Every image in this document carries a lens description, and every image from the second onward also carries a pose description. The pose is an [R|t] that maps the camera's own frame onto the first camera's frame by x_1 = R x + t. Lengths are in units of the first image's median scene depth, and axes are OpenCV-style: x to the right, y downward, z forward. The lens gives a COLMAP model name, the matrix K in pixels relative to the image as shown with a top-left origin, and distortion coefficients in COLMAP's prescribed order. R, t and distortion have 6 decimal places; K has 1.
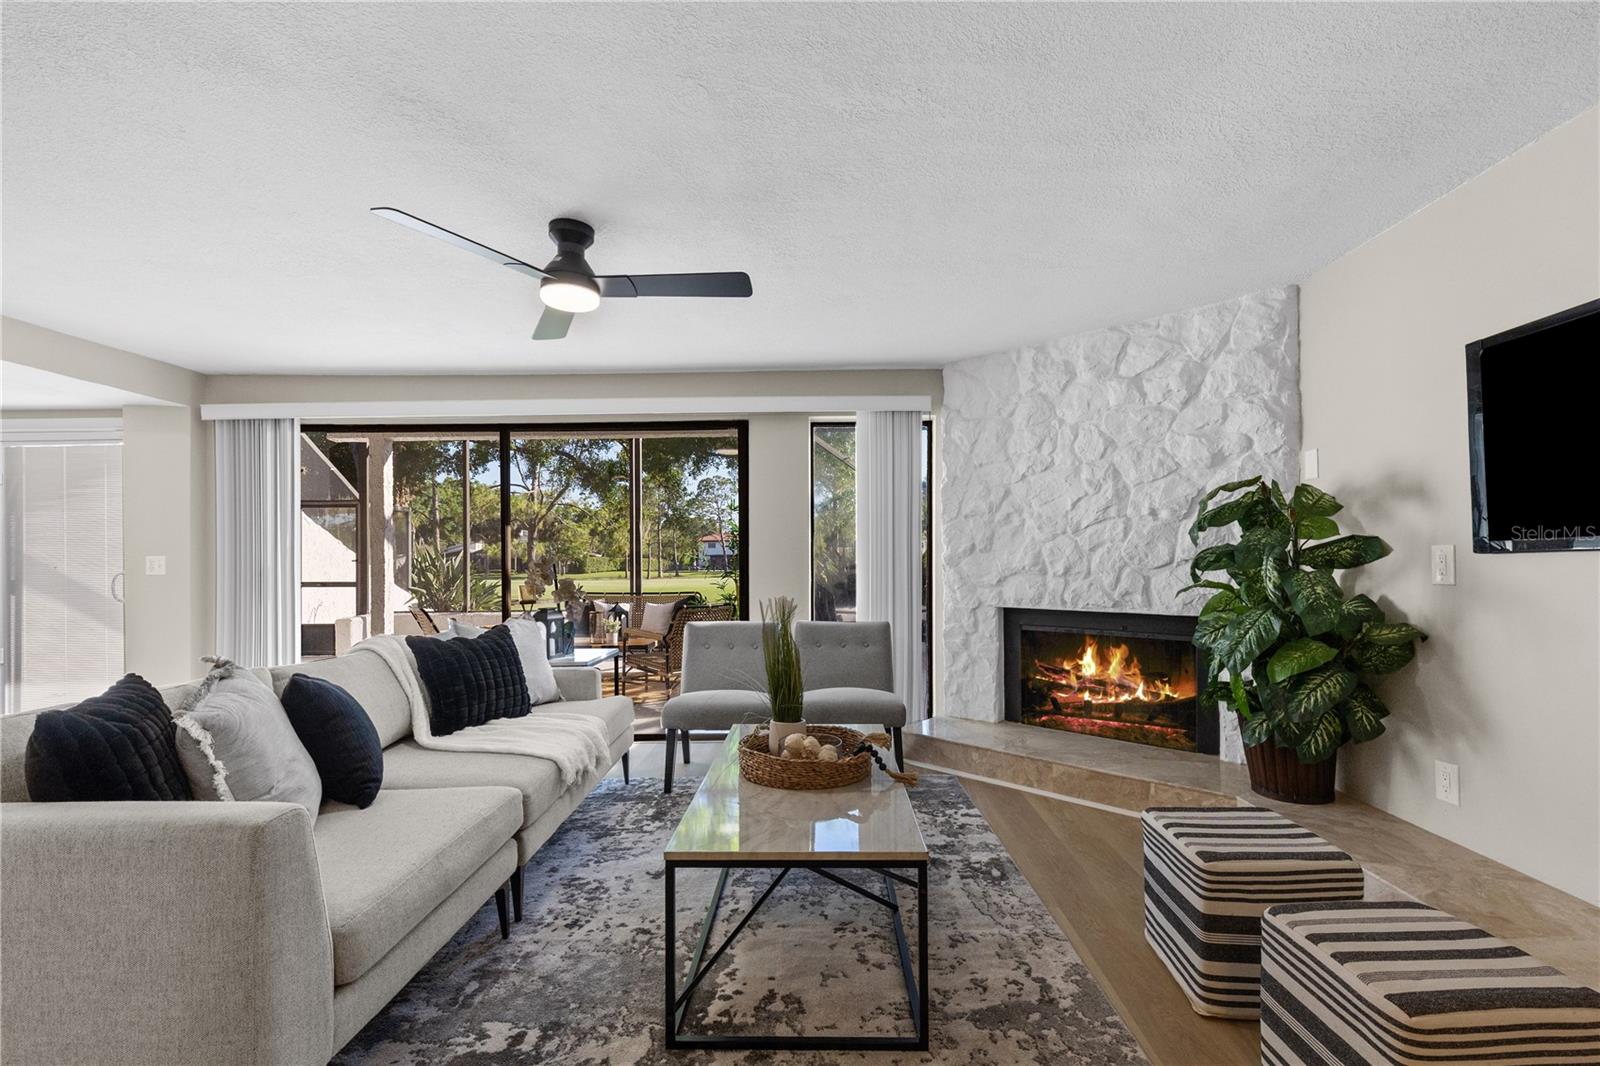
lens RADIAL K [[722.3, 0, 815.7], [0, 722.3, 558.4], [0, 0, 1]] dist [0.007811, -0.000697]
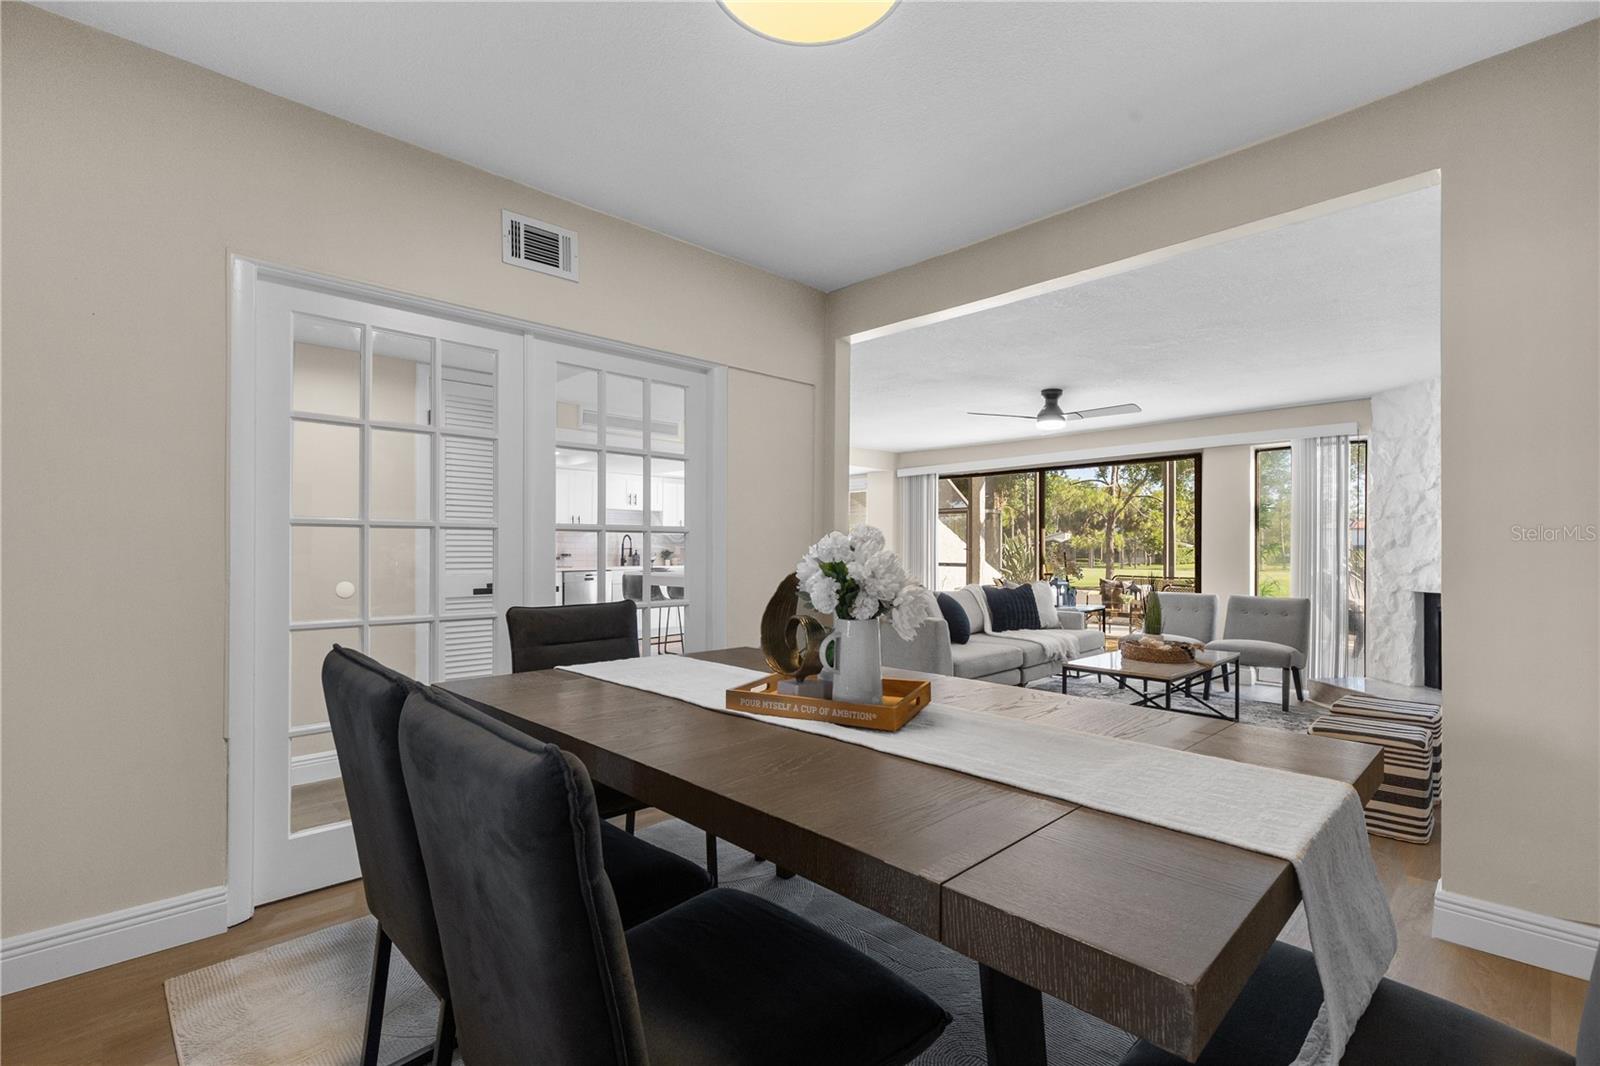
lens RADIAL K [[722.3, 0, 811.1], [0, 722.3, 547.6], [0, 0, 1]] dist [0.007811, -0.000697]
pose [[0.710439, 0.005912, -0.703734, 0.388440], [-0.006078, 0.999979, 0.002265, -0.003435], [0.703732, 0.002668, 0.710460, -0.587782]]
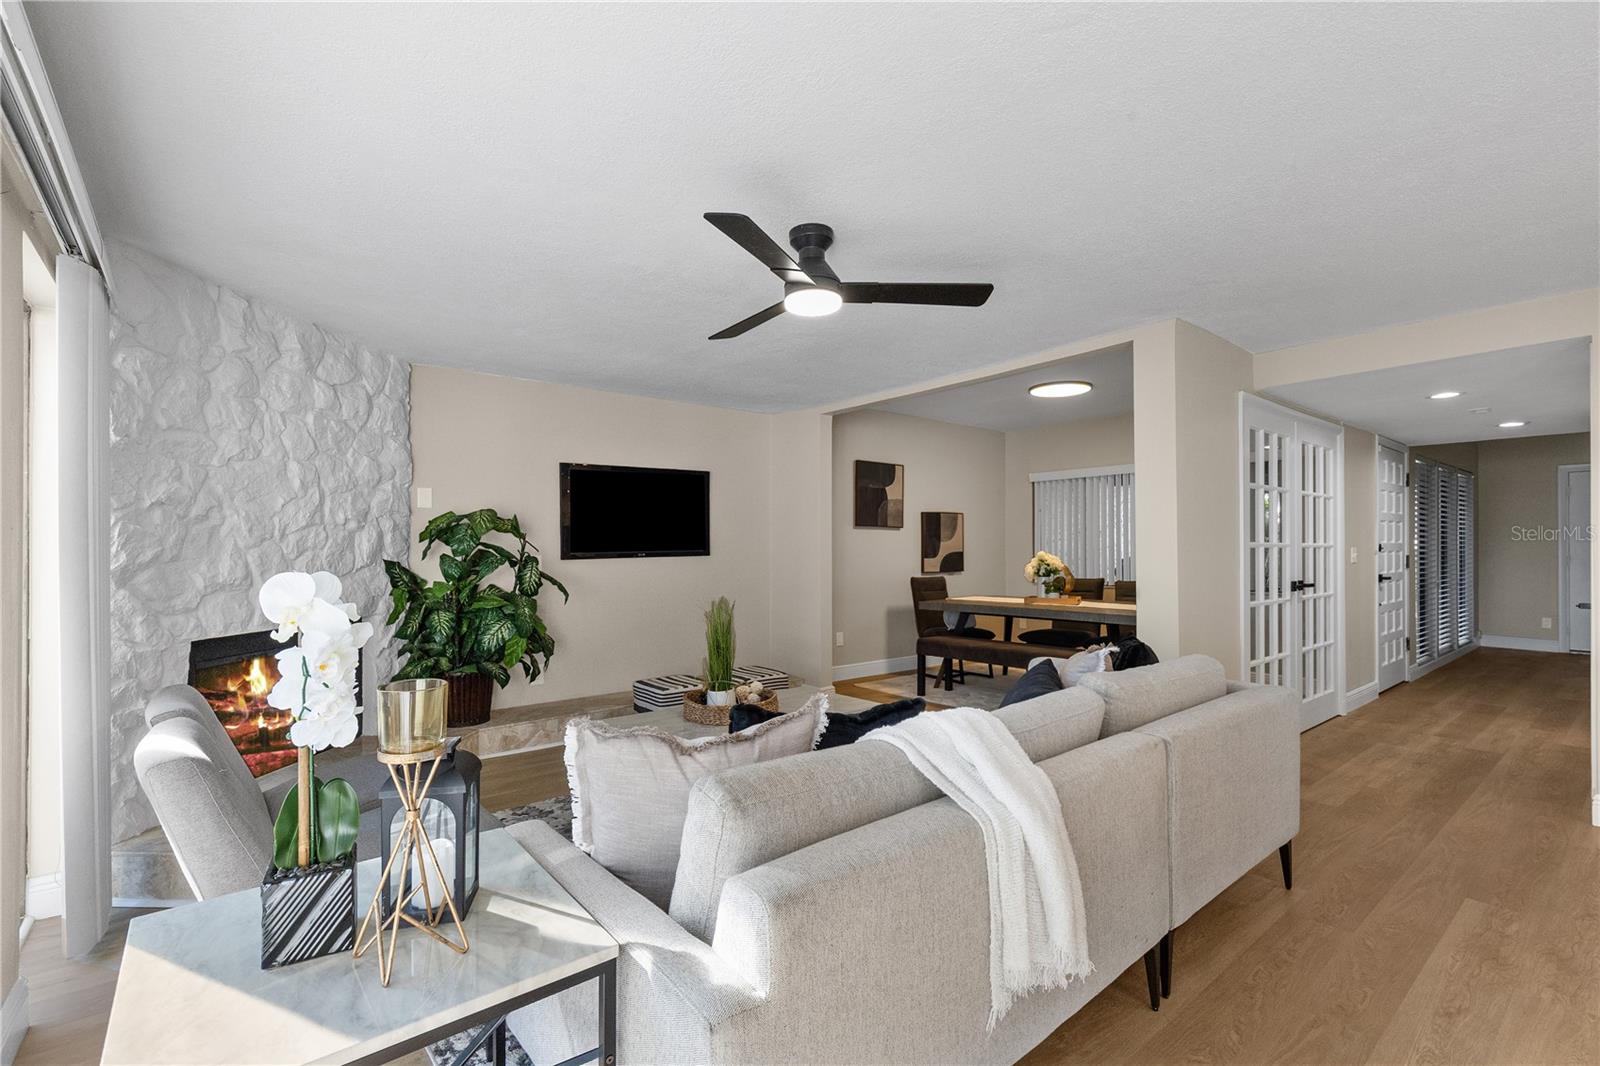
lens RADIAL K [[722.3, 0, 824.3], [0, 722.3, 546.7], [0, 0, 1]] dist [0.007811, -0.000697]
pose [[-0.661670, 0.010121, 0.749727, -0.663001], [0.006617, 0.999949, -0.007659, -0.013141], [-0.749766, -0.000106, -0.661703, 0.999421]]
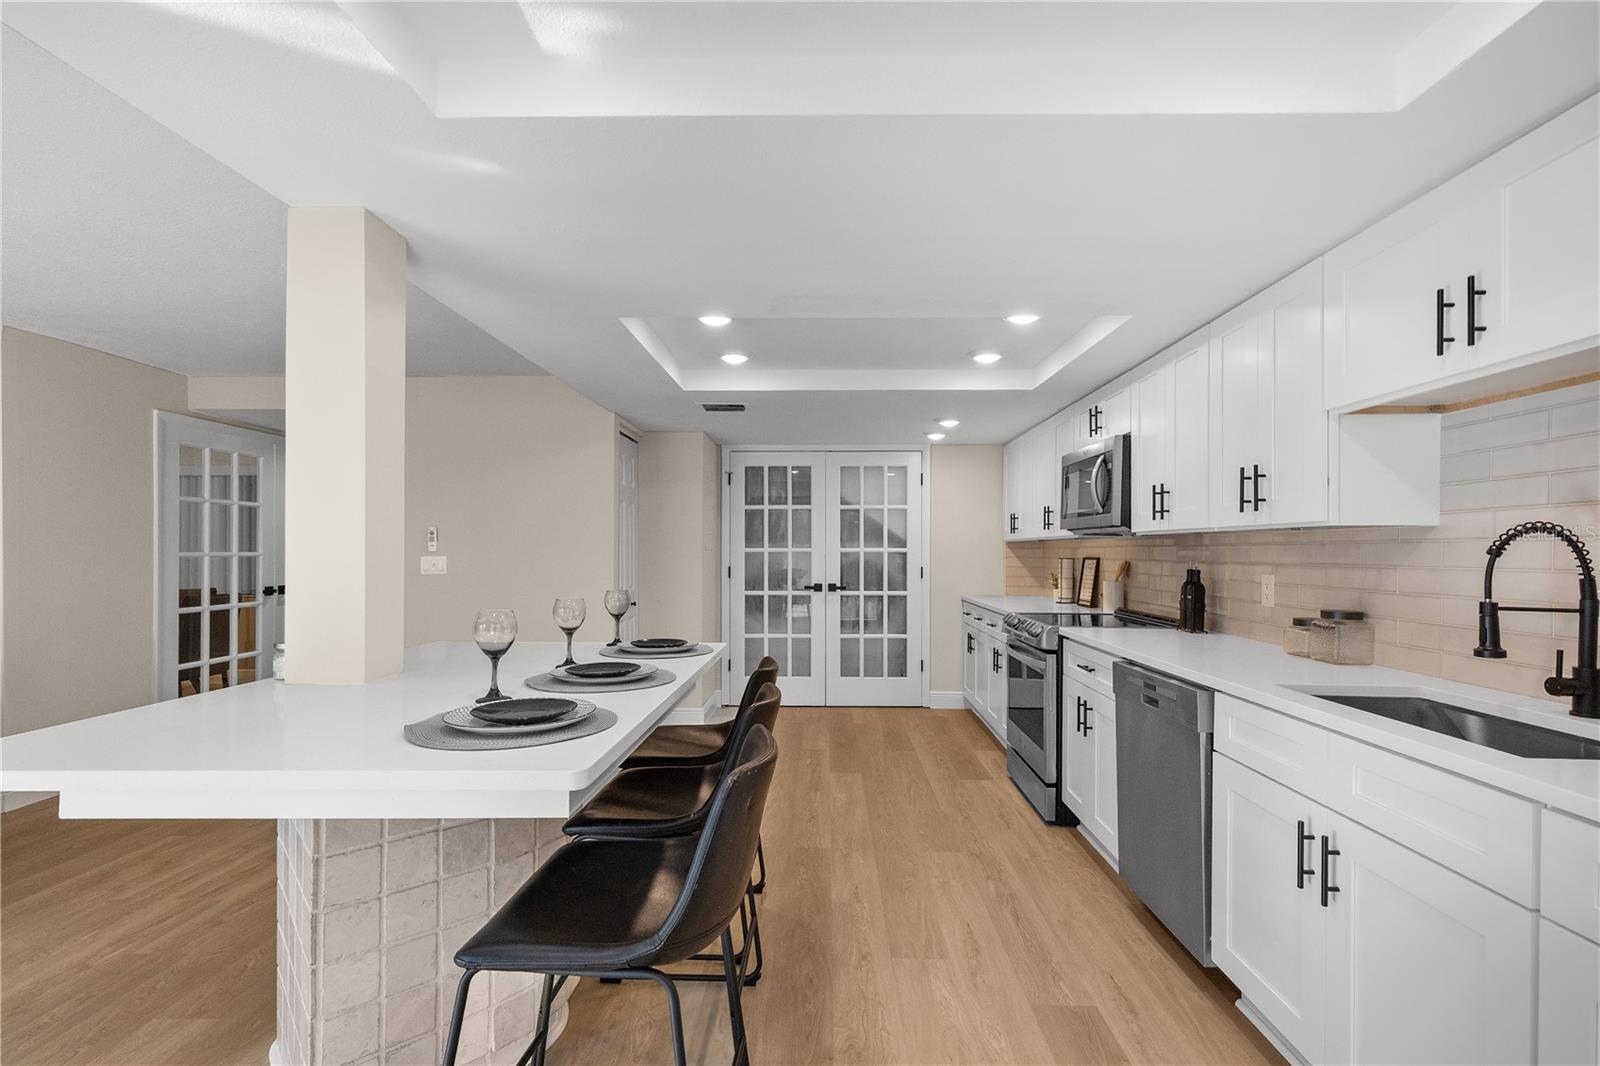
lens RADIAL K [[722.3, 0, 812.4], [0, 722.3, 551.8], [0, 0, 1]] dist [0.007811, -0.000697]
pose [[-0.999986, 0.002493, -0.004595, -1.228198], [0.002488, 0.999996, 0.000954, -0.022192], [0.004597, 0.000943, -0.999989, 0.972702]]
